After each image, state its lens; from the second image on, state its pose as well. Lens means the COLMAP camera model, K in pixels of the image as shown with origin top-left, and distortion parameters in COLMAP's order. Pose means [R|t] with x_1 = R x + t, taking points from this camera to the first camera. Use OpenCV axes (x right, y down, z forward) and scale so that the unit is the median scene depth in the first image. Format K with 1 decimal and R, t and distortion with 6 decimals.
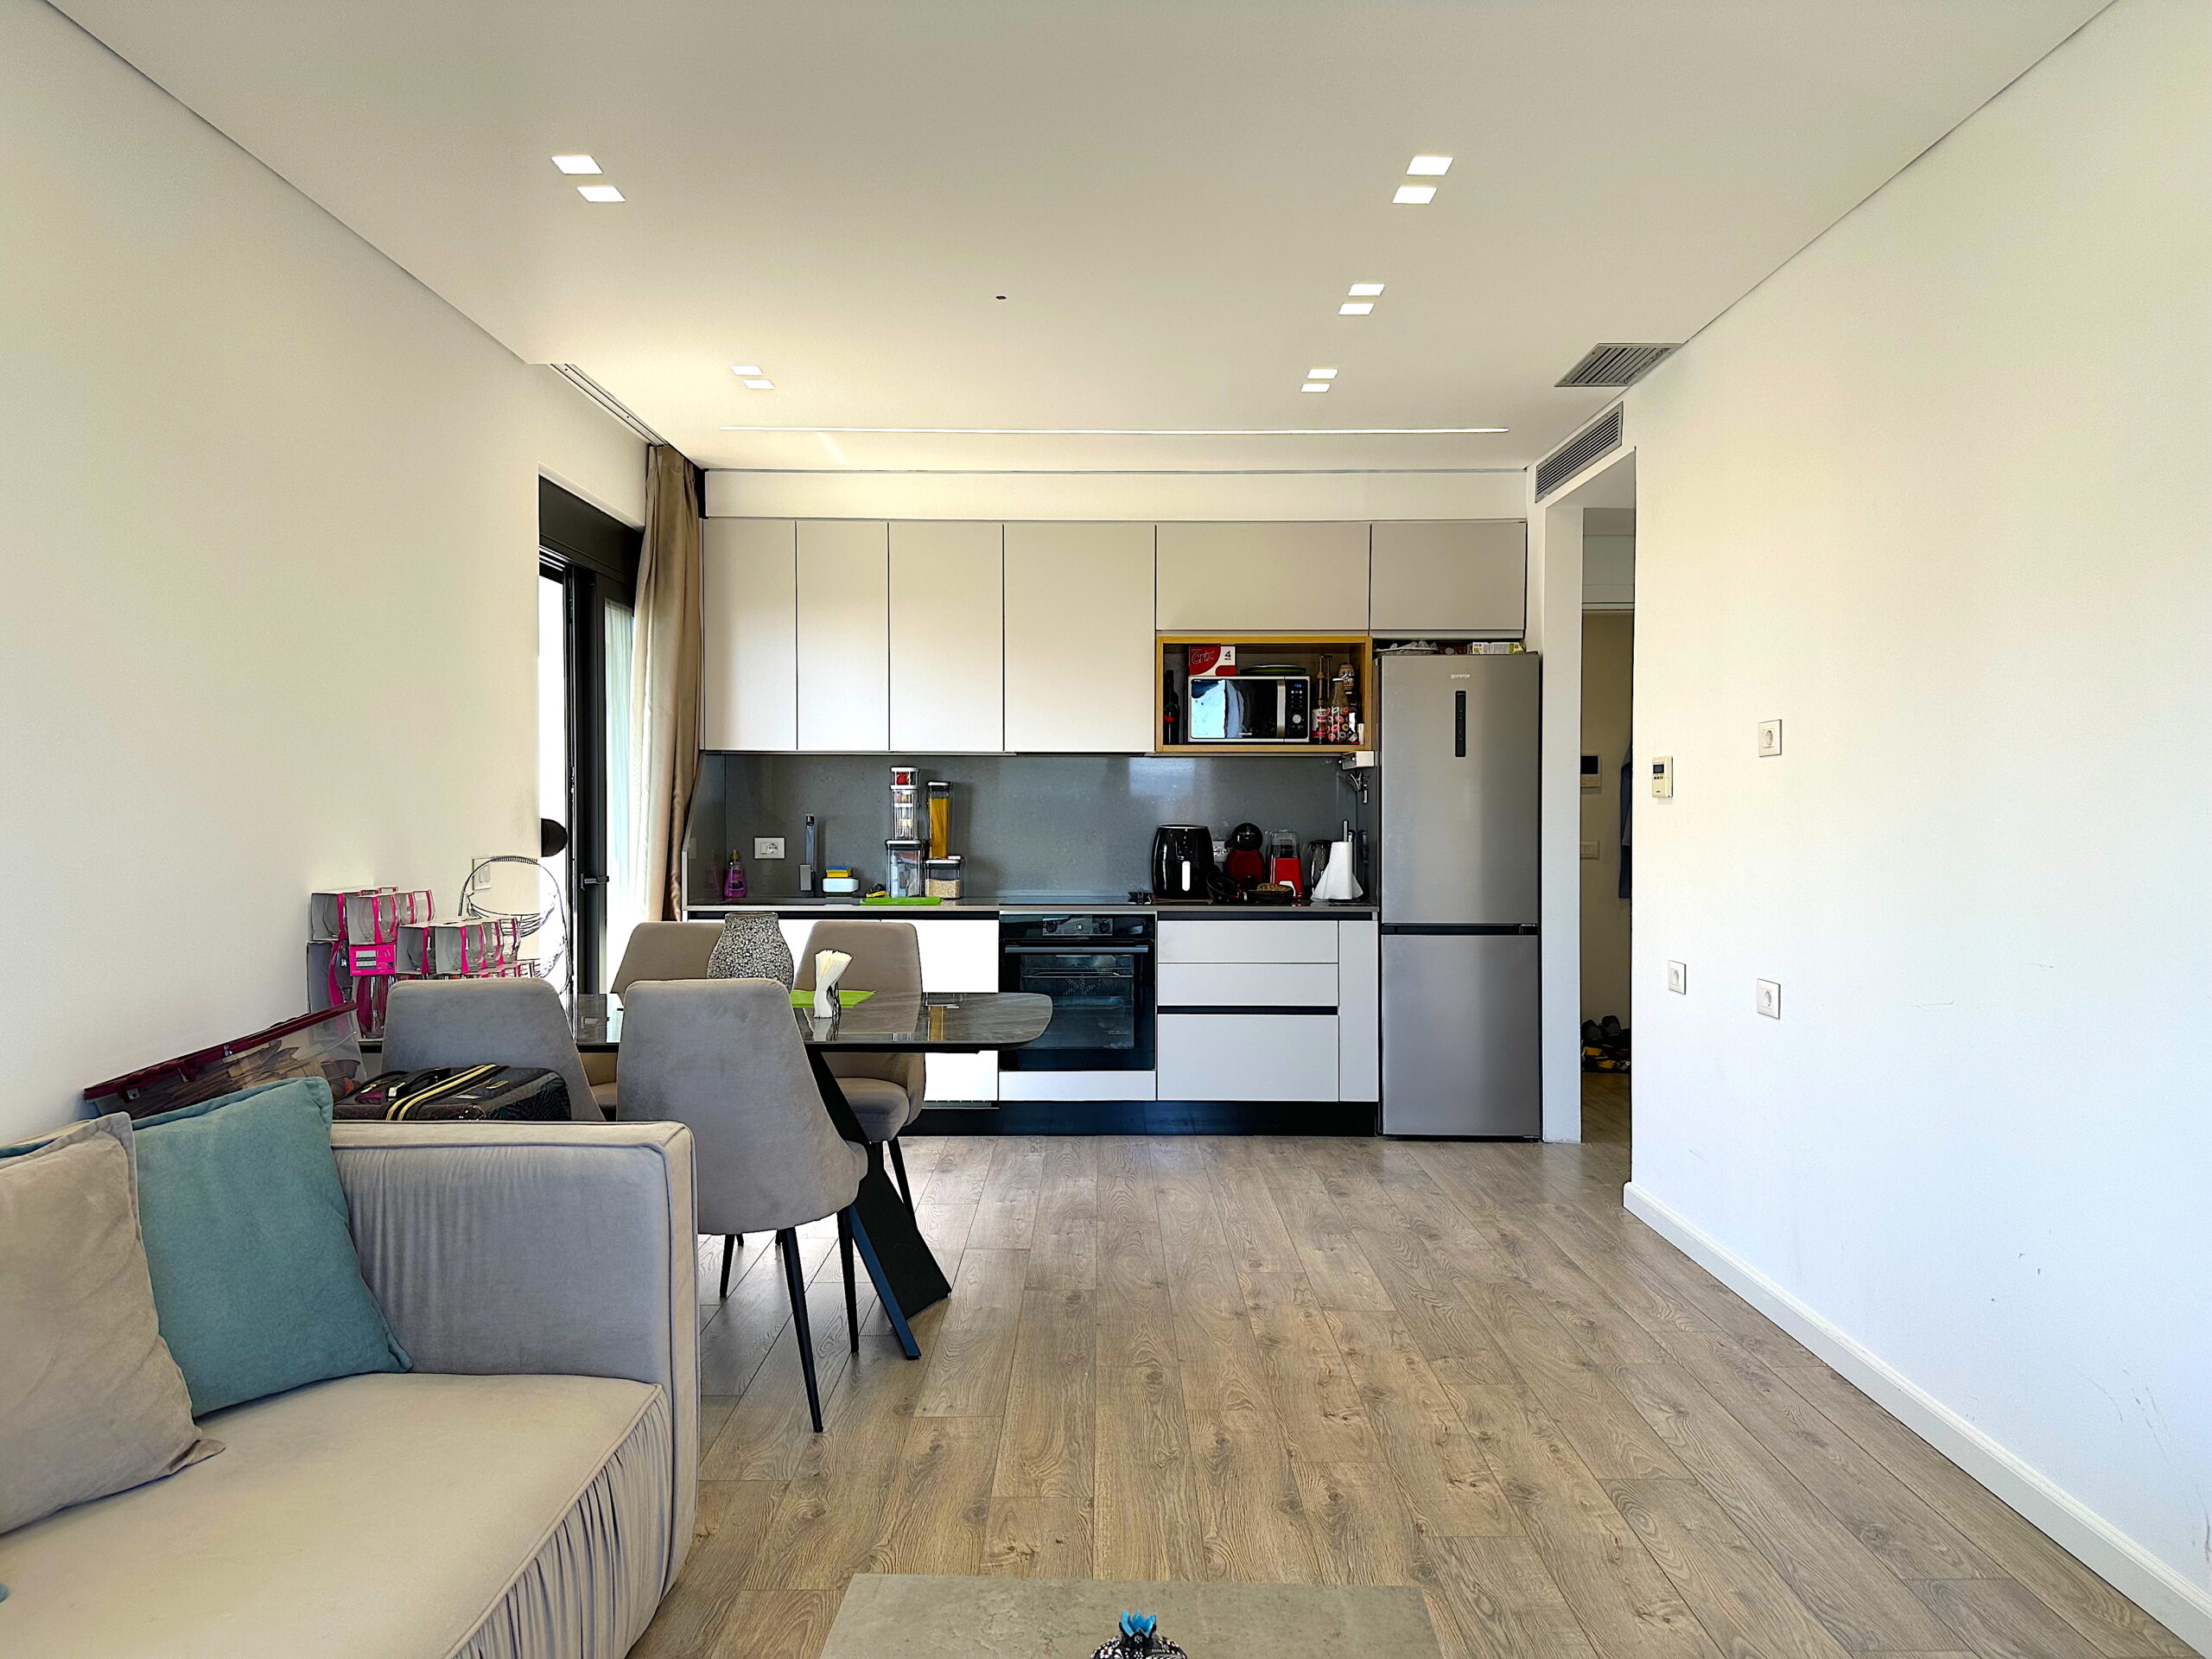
lens RADIAL K [[1547.3, 0, 1115.2], [0, 1547.3, 811.1], [0, 0, 1]] dist [0.057150, -0.072085]
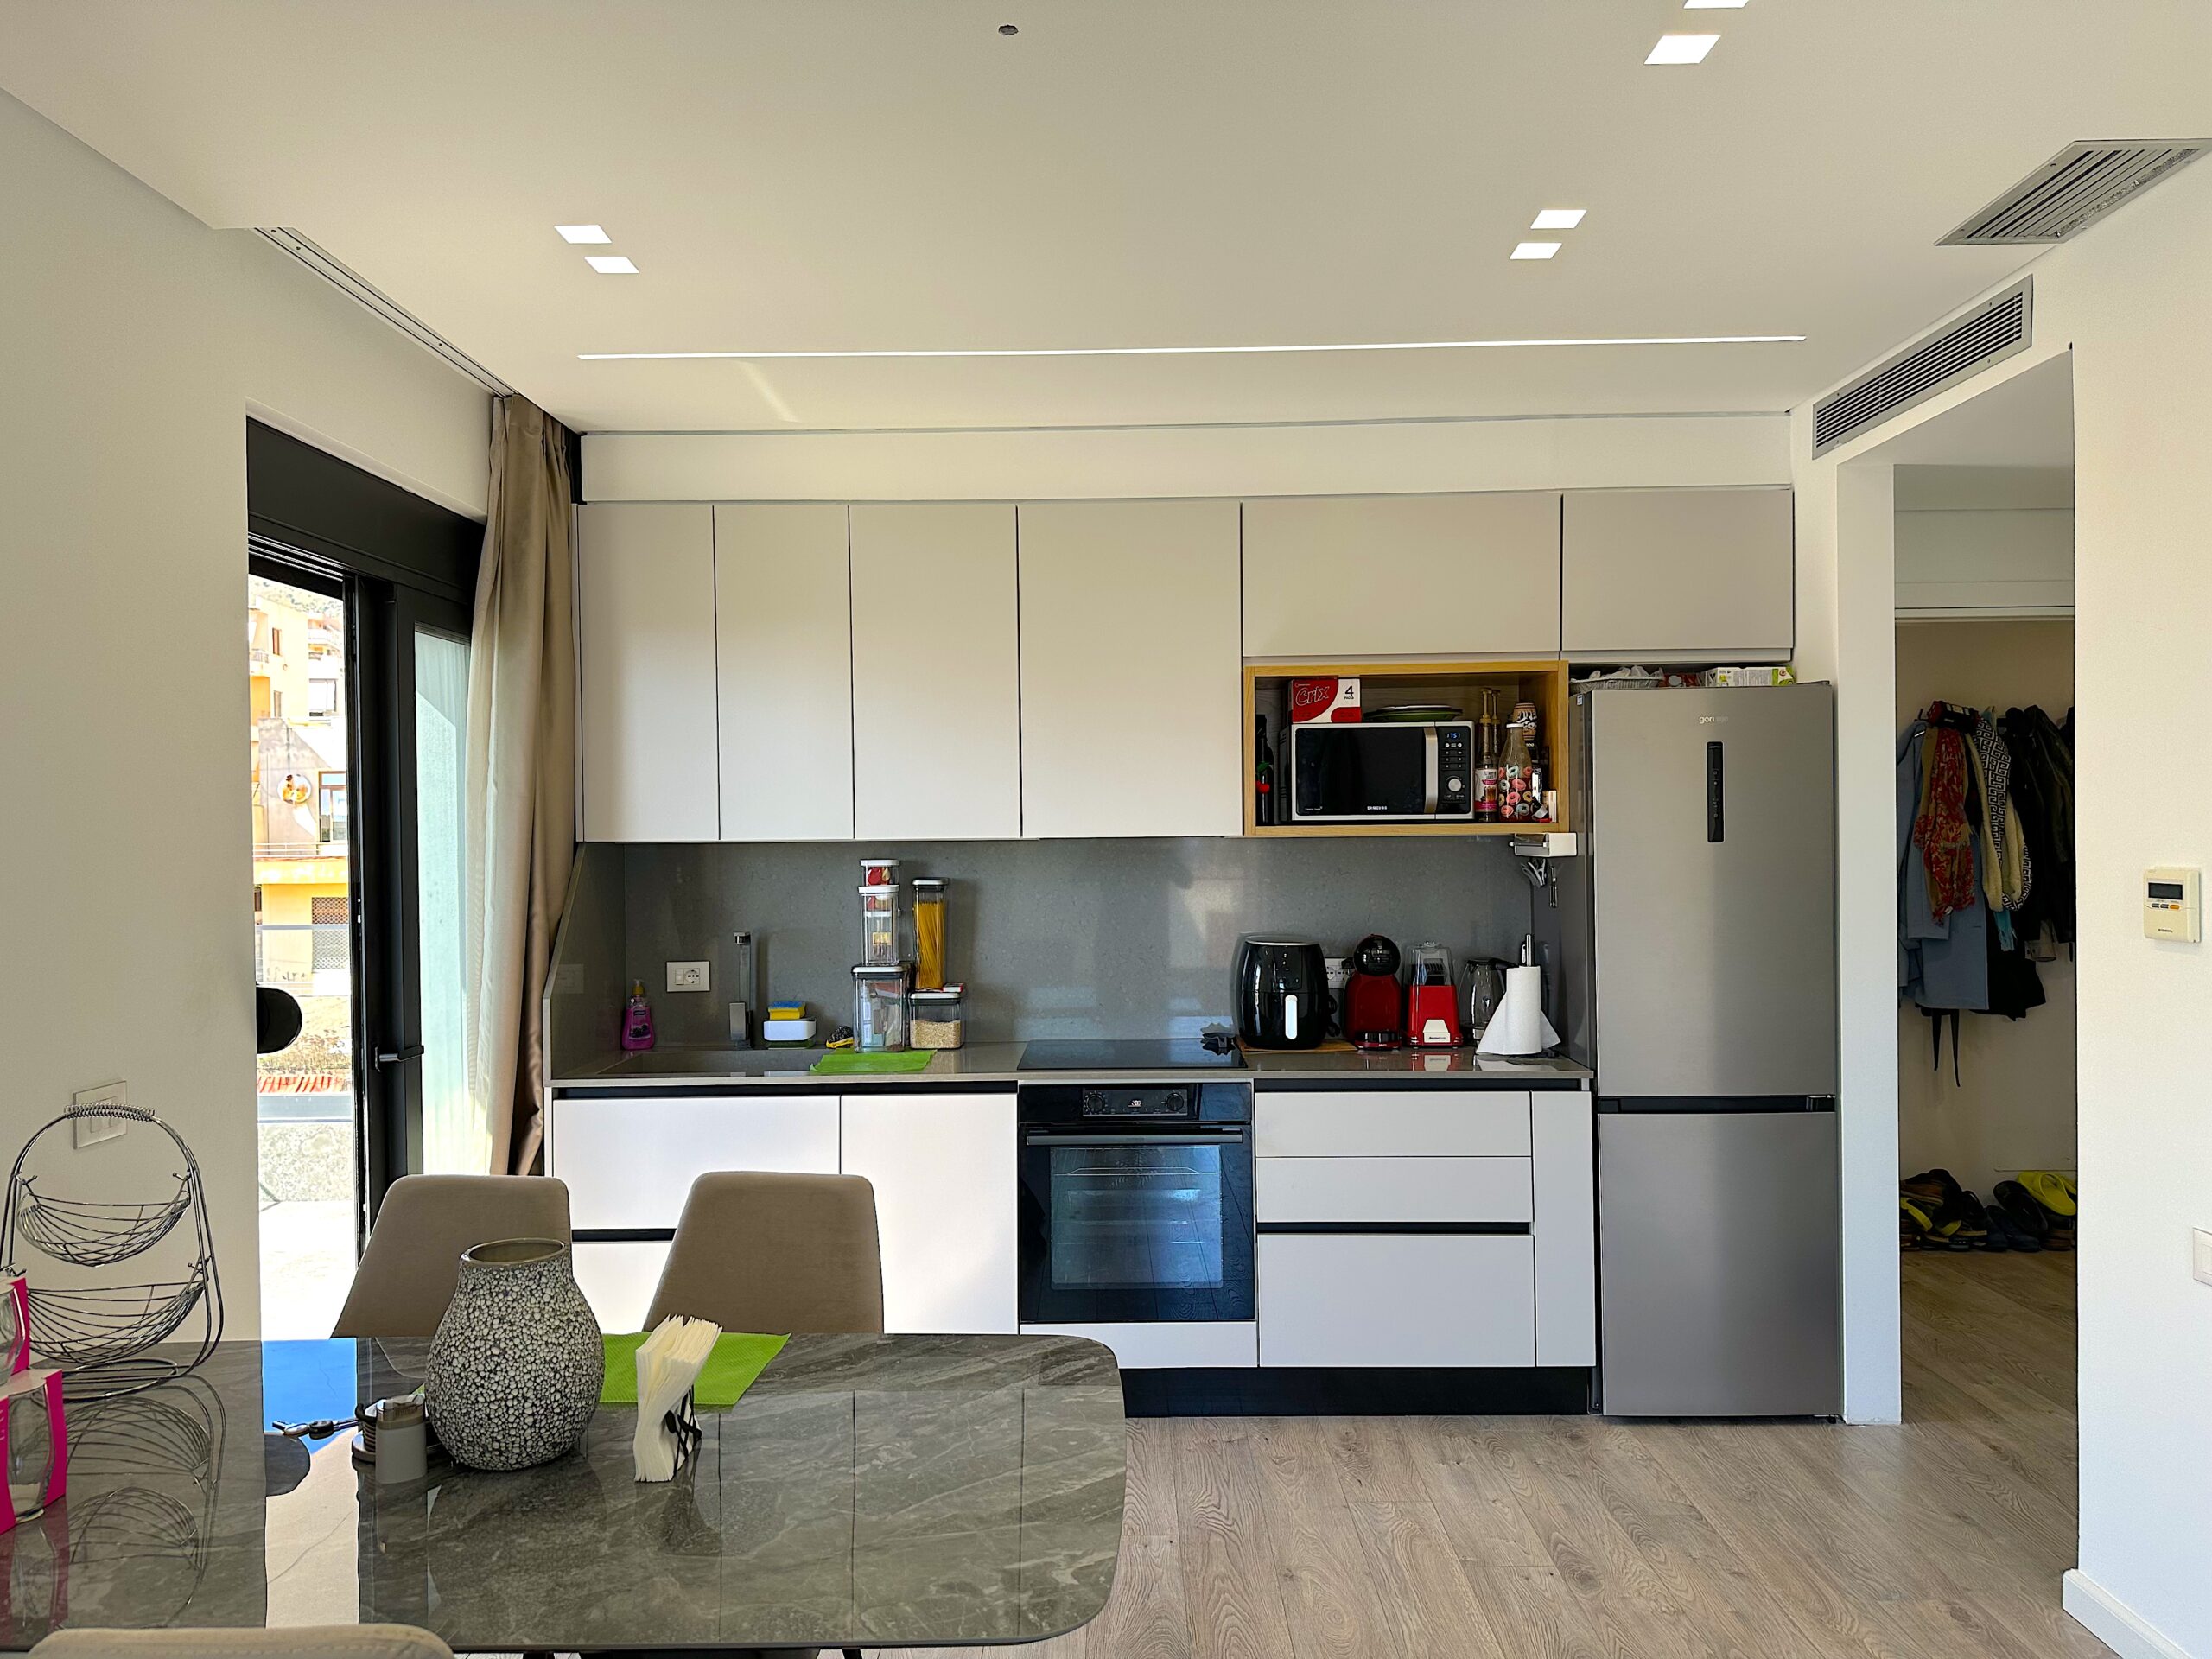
lens RADIAL K [[1547.3, 0, 1090.7], [0, 1547.3, 813.0], [0, 0, 1]] dist [0.057150, -0.072085]
pose [[0.999583, -0.012130, -0.026214, -0.024516], [0.011792, 0.999846, -0.013027, -0.042348], [0.026368, 0.012712, 0.999571, 0.334524]]
